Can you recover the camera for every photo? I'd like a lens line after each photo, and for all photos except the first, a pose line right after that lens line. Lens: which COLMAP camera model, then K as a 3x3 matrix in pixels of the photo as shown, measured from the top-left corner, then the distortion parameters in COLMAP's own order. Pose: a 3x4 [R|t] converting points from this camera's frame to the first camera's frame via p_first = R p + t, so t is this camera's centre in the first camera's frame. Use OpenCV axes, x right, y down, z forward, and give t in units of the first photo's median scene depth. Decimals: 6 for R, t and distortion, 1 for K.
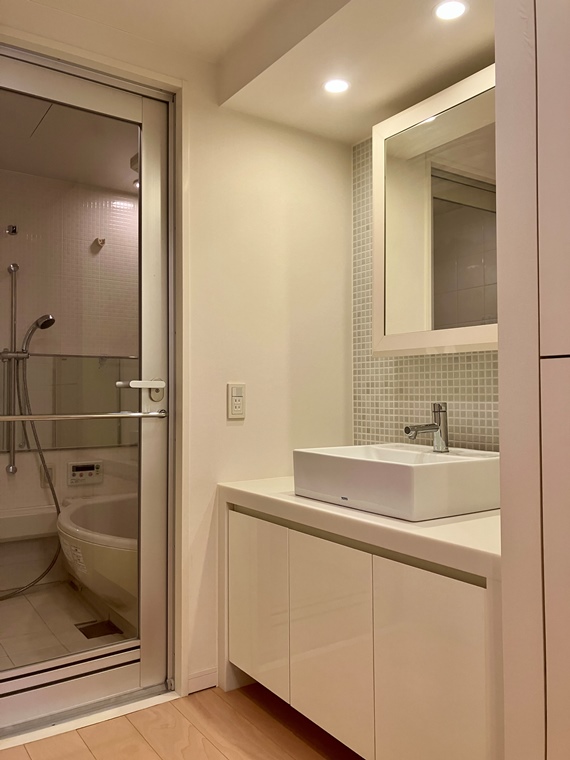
lens RADIAL K [[625.4, 0, 285.0], [0, 625.4, 380.0], [0, 0, 1]] dist [0.006700, -0.004741]
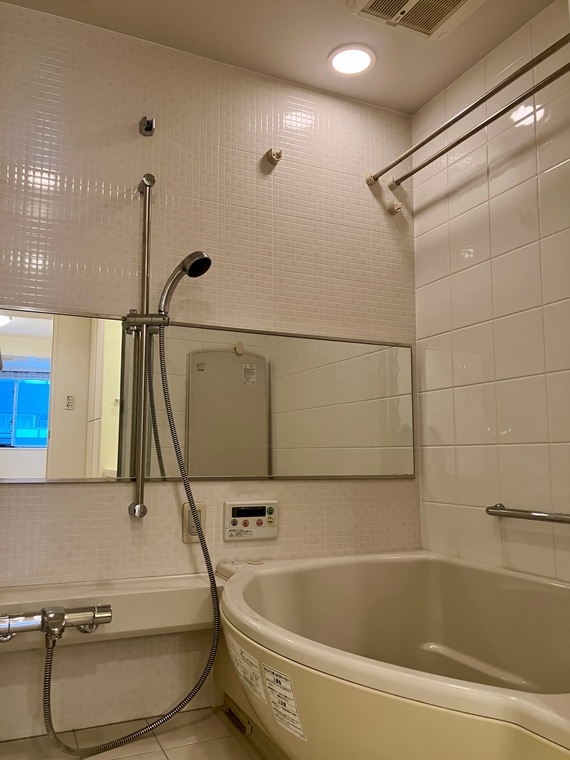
lens RADIAL K [[625.4, 0, 285.0], [0, 625.4, 380.0], [0, 0, 1]] dist [0.006700, -0.004741]
pose [[0.987467, -0.016337, -0.156976, -0.199461], [0.000855, 0.995167, -0.098197, 0.076571], [0.157821, 0.096833, 0.982708, 0.417887]]
